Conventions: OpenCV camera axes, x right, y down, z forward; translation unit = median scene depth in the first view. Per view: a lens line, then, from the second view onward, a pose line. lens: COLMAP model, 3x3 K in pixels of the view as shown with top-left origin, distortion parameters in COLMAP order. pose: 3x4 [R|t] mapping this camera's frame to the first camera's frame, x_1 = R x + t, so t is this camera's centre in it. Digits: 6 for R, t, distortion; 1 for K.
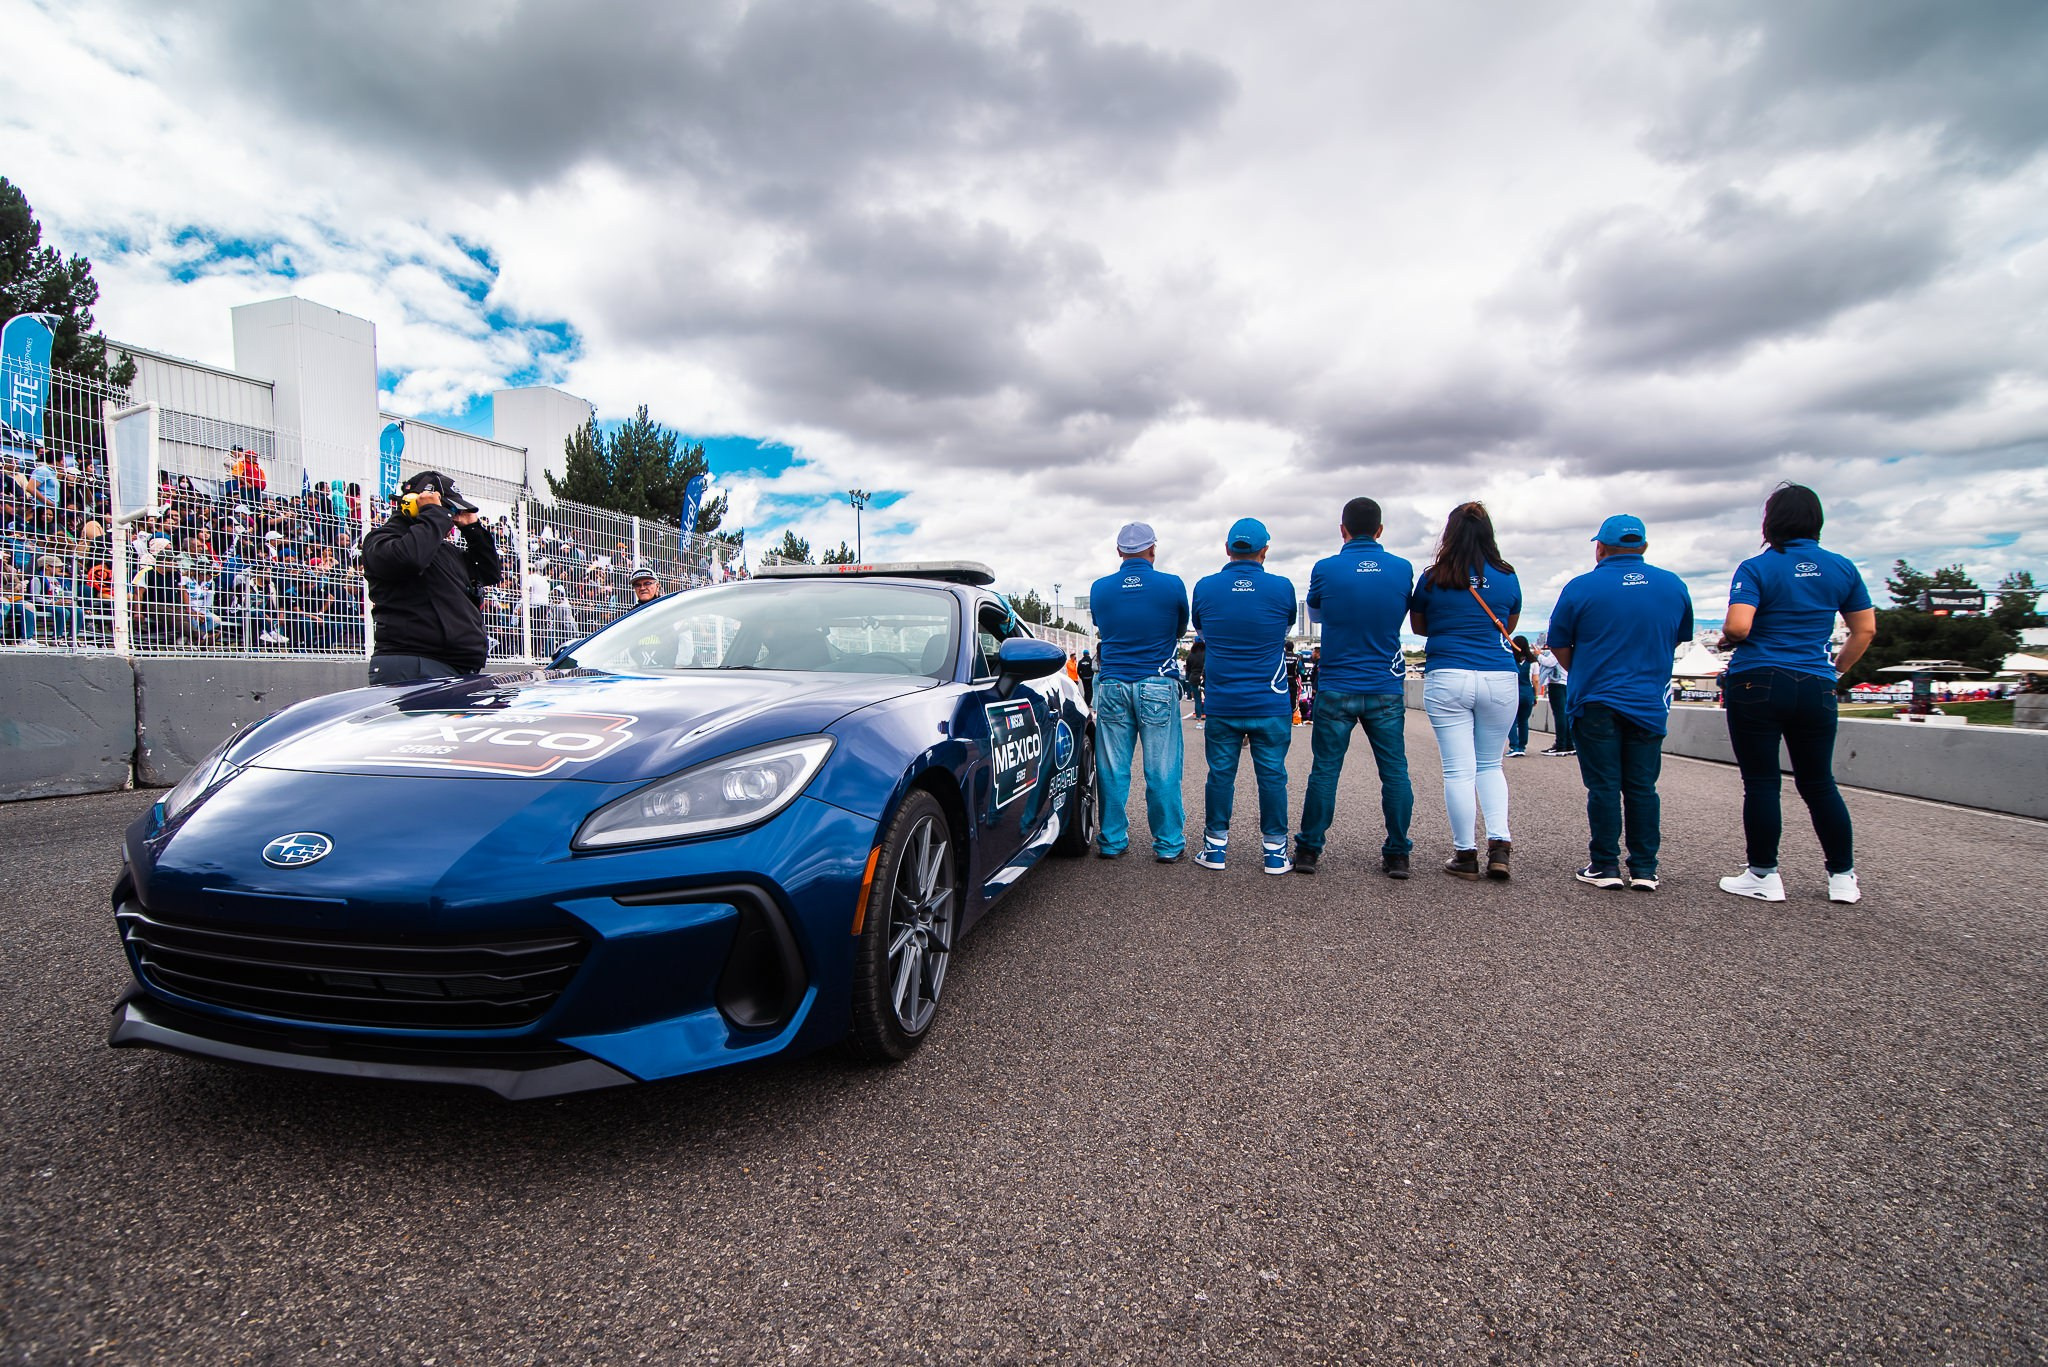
lens RADIAL K [[937.5, 0, 1025.3], [0, 937.5, 689.9], [0, 0, 1]] dist [-0.017851, 0.001815]
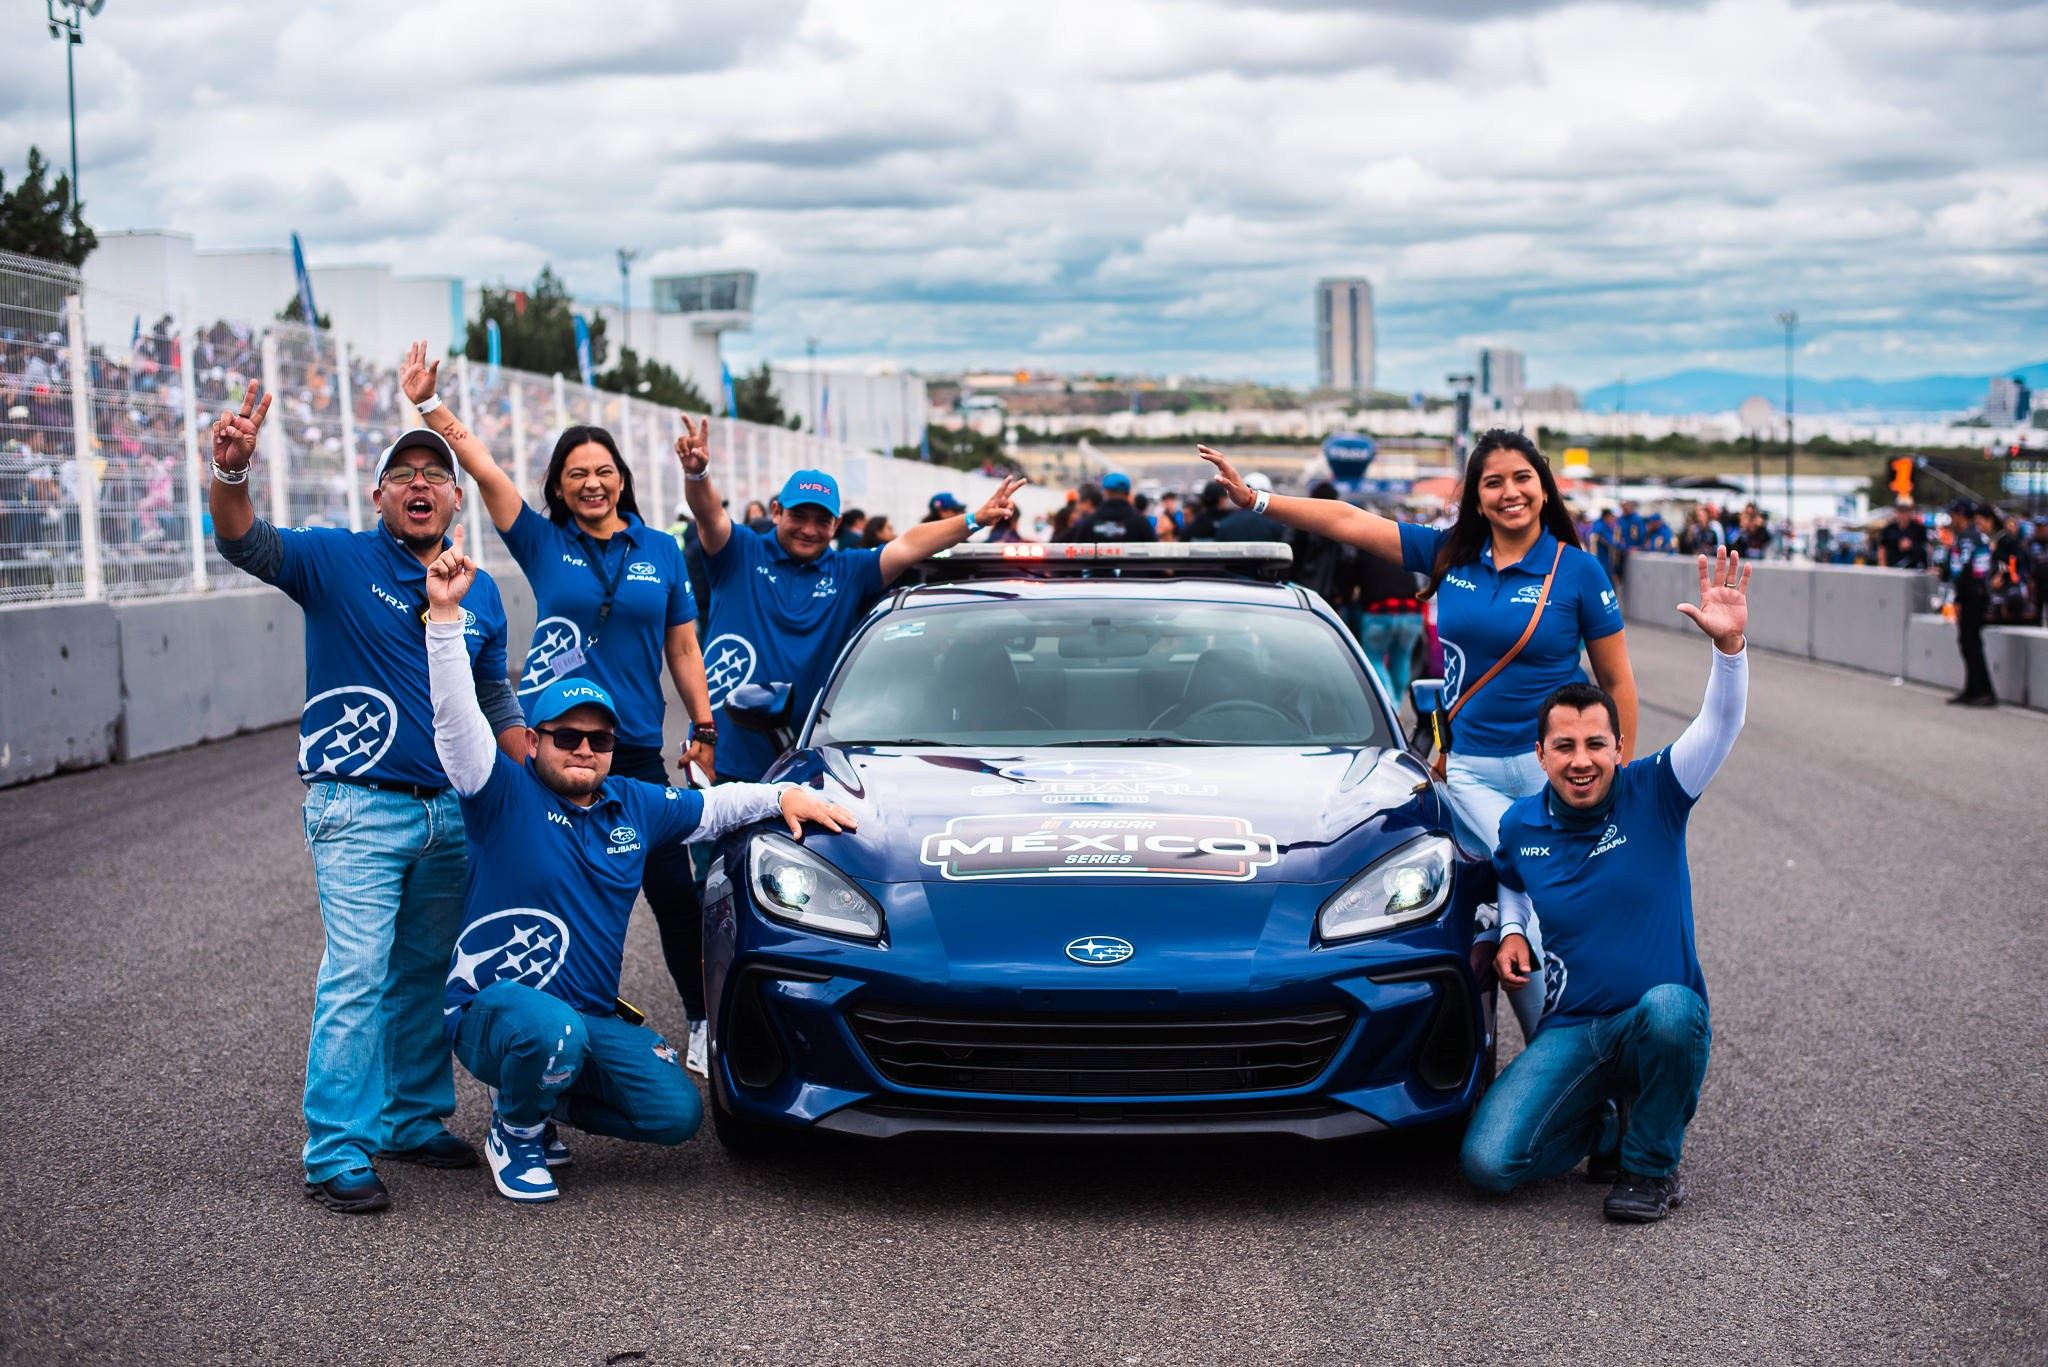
lens RADIAL K [[2980.9, 0, 1009.1], [0, 2980.9, 676.3], [0, 0, 1]] dist [-0.089438, 0.000000]
pose [[0.983395, -0.020887, 0.180274, -0.064706], [0.013777, 0.999080, 0.040602, -0.013515], [-0.180957, -0.037444, 0.982778, -0.109939]]
